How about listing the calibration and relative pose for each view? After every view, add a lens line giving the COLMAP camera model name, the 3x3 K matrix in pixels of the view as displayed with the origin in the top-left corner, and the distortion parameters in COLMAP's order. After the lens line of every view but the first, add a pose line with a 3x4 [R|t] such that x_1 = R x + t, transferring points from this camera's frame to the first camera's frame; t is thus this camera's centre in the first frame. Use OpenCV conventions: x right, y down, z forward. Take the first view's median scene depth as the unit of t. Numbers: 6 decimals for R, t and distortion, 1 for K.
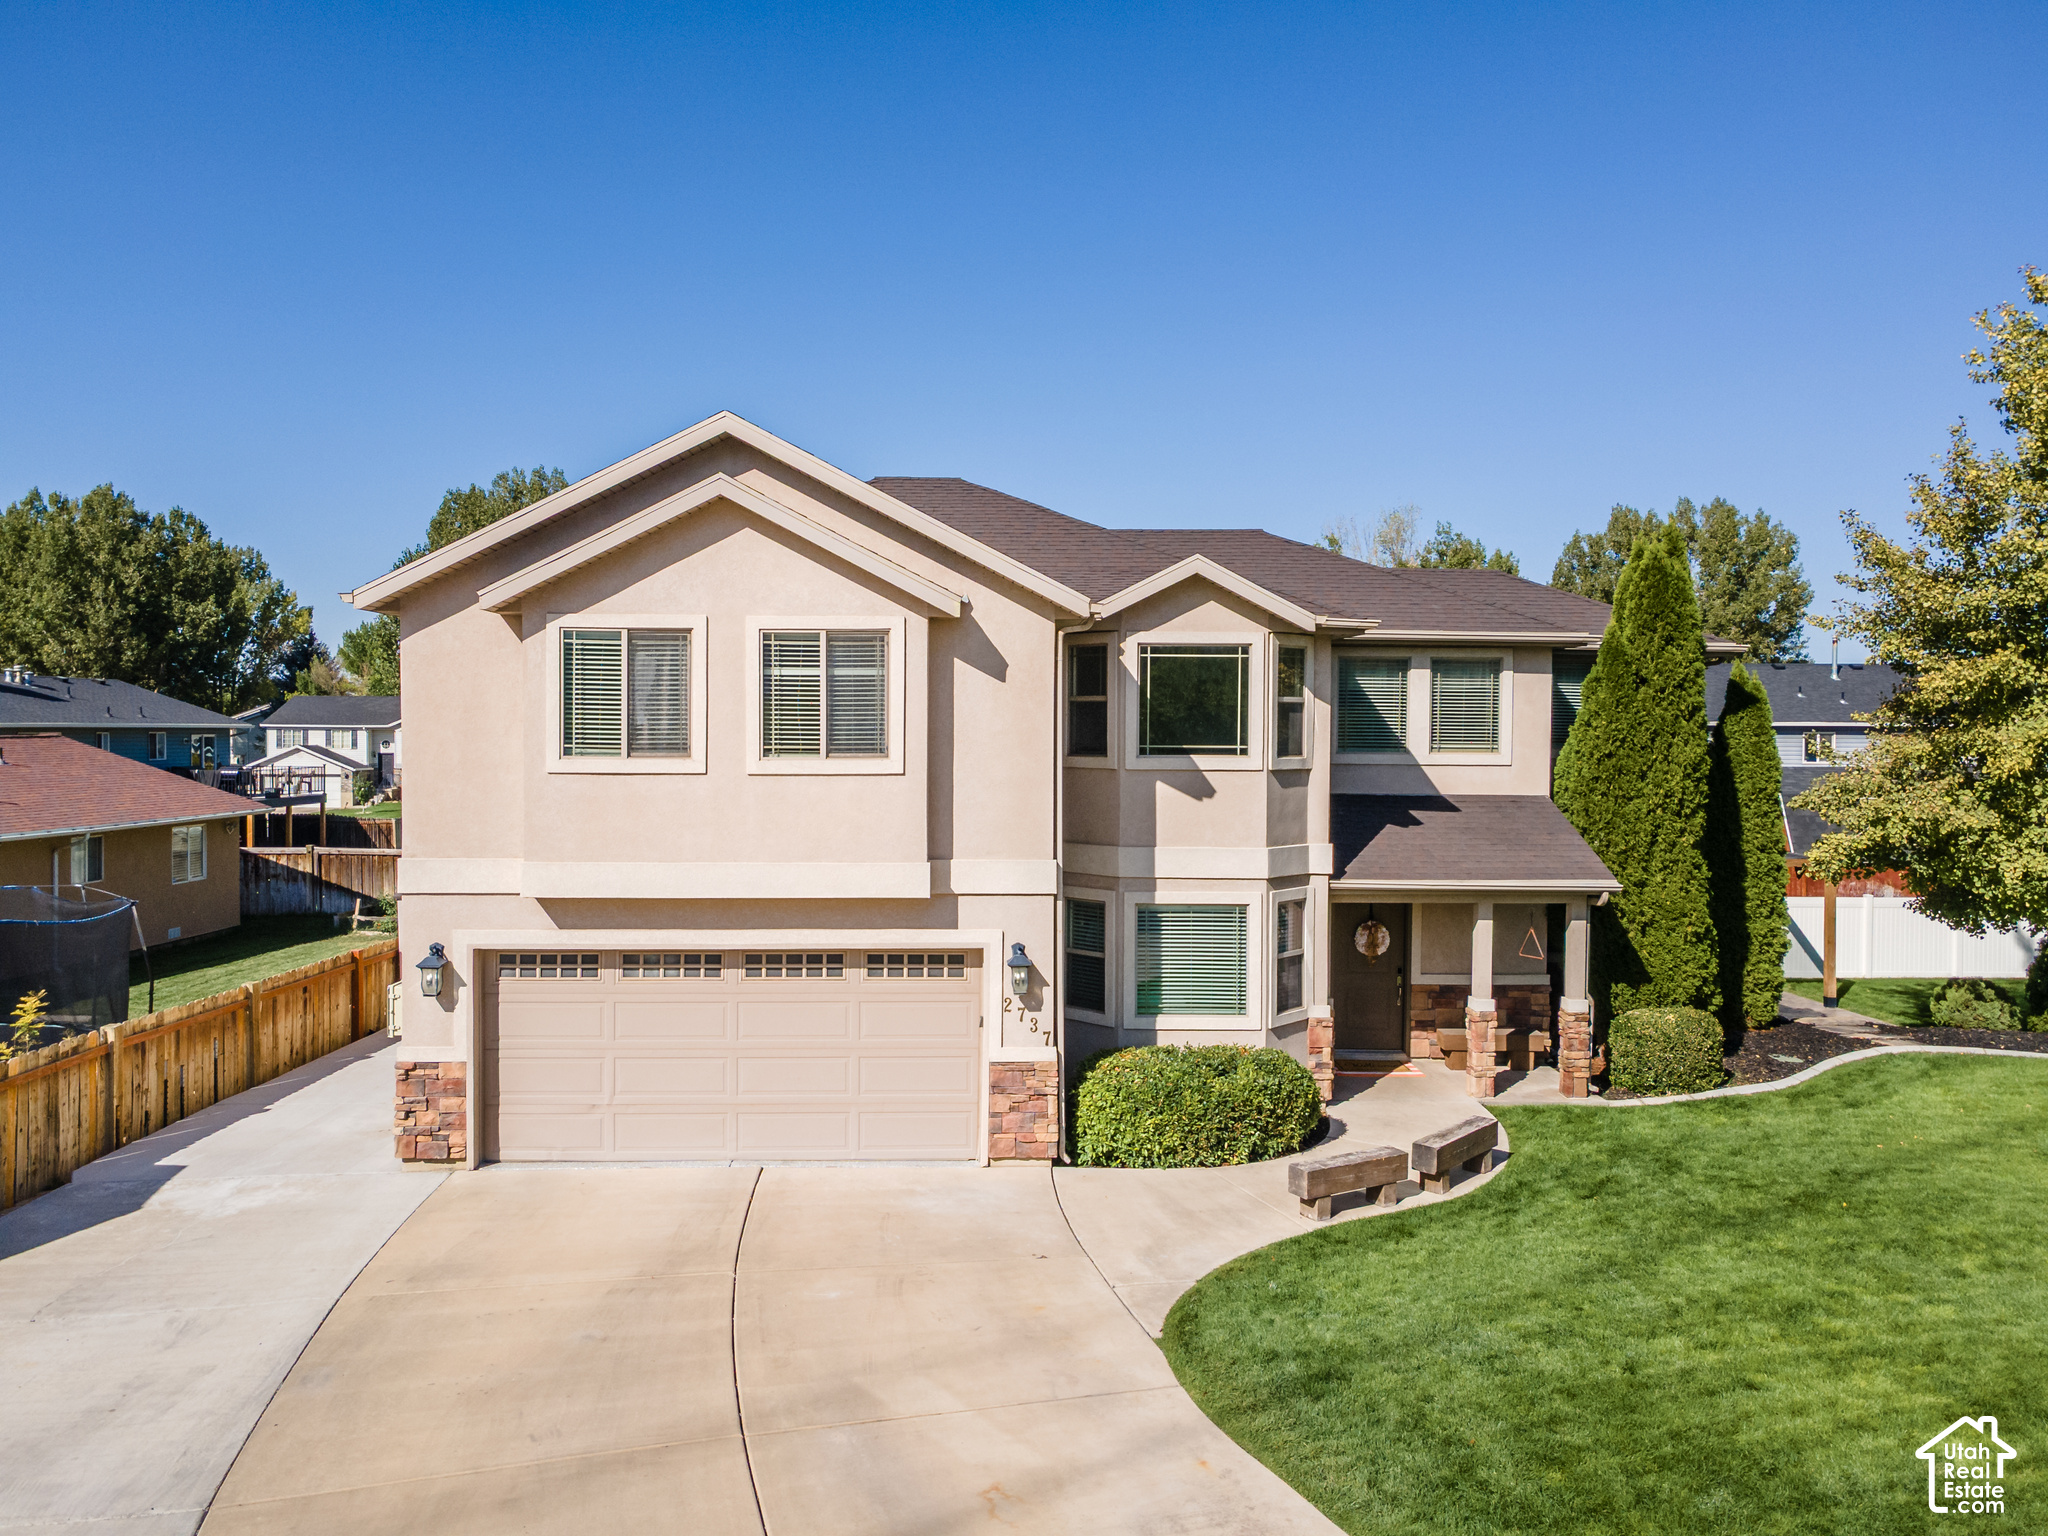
lens RADIAL K [[1494.8, 0, 999.6], [0, 1494.8, 758.2], [0, 0, 1]] dist [0.015532, 0.038625]
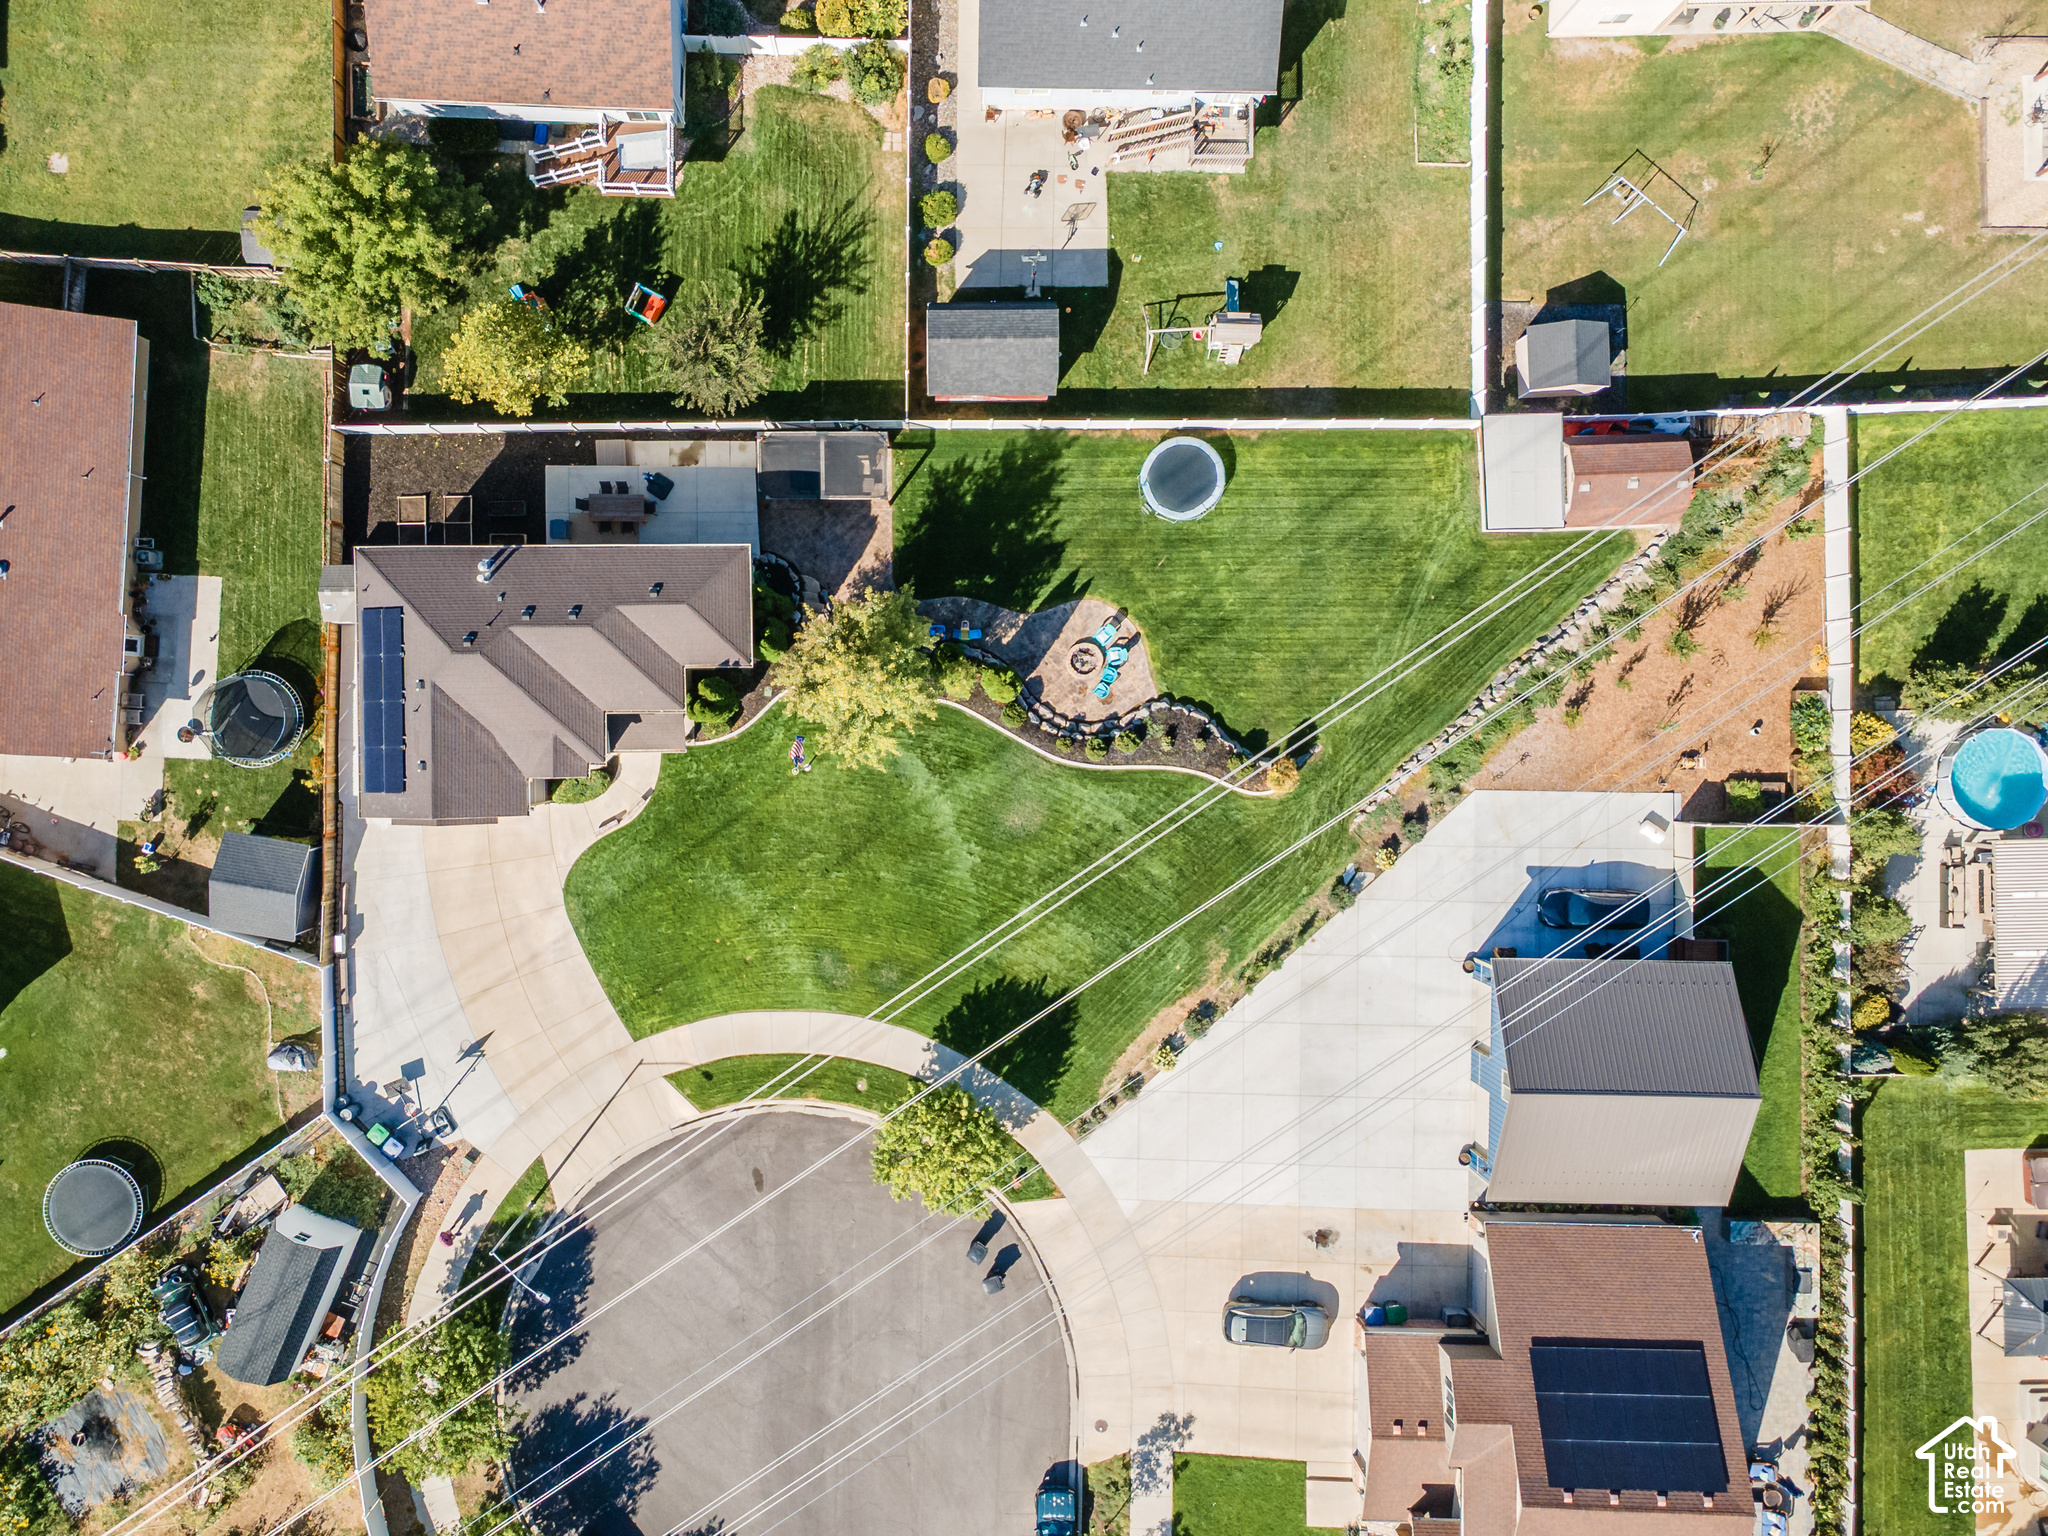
lens RADIAL K [[1494.8, 0, 999.6], [0, 1494.8, 758.2], [0, 0, 1]] dist [0.015532, 0.038625]
pose [[0.999428, 0.013507, -0.031005, 1.587127], [0.030974, 0.002512, 0.999517, -4.339847], [0.013578, -0.999906, 0.002092, 1.157311]]
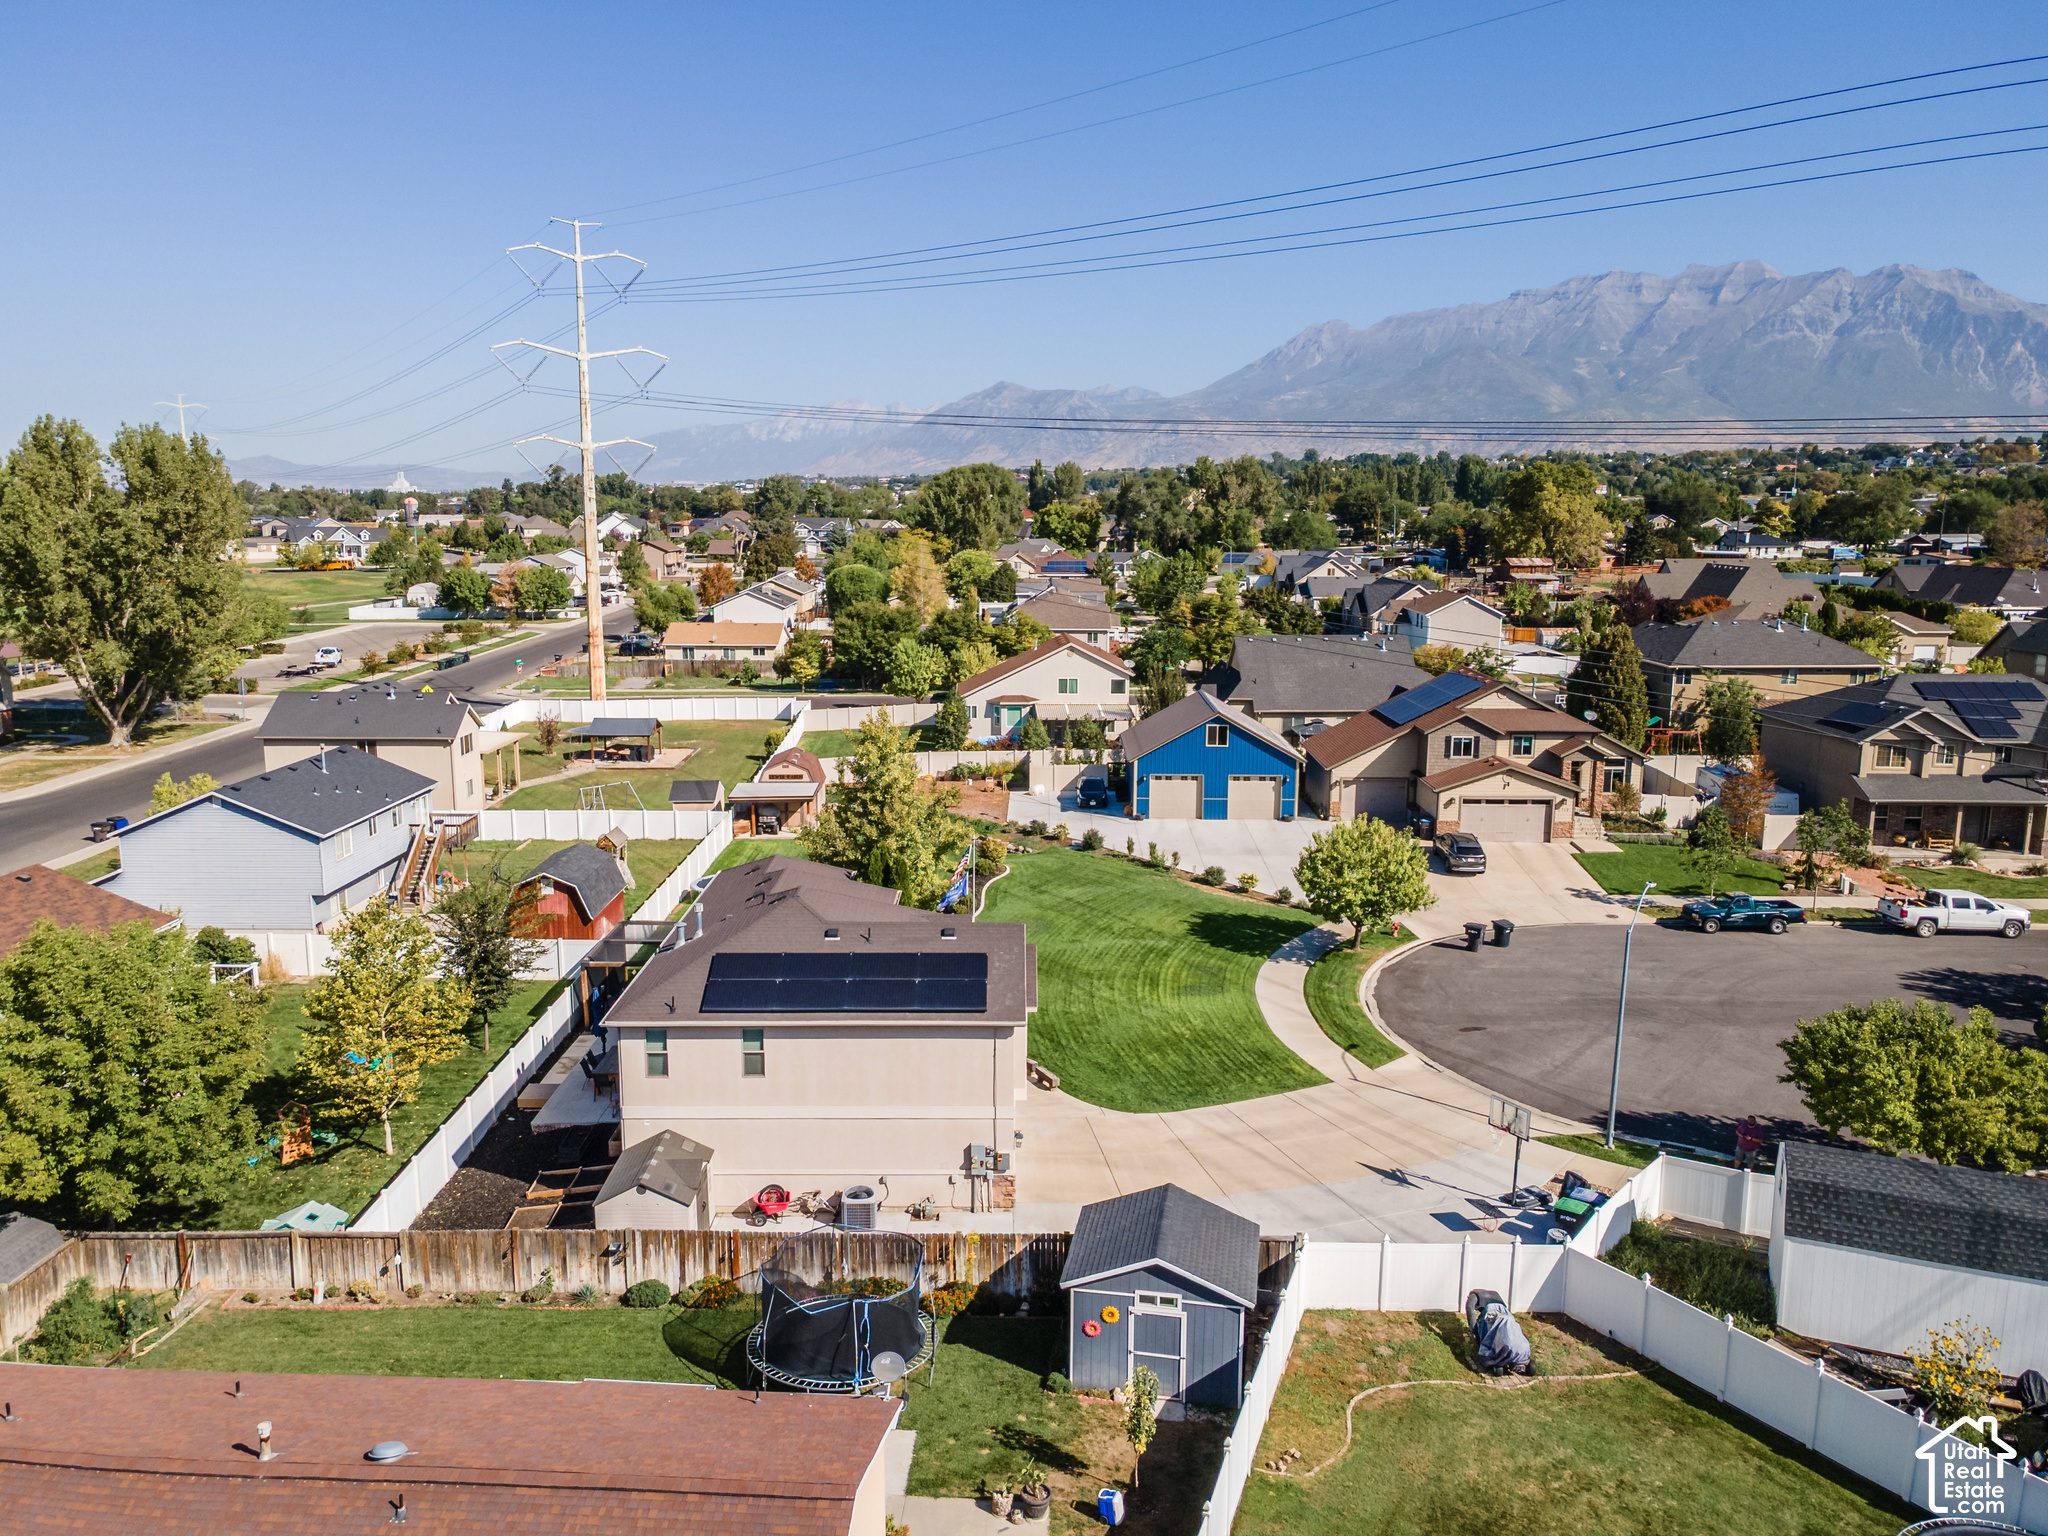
lens RADIAL K [[1494.8, 0, 999.6], [0, 1494.8, 758.2], [0, 0, 1]] dist [0.015532, 0.038625]
pose [[0.022285, -0.180631, 0.983298, -3.053392], [0.018709, 0.983446, 0.180234, -1.094817], [-0.999577, 0.014380, 0.025296, 0.960931]]
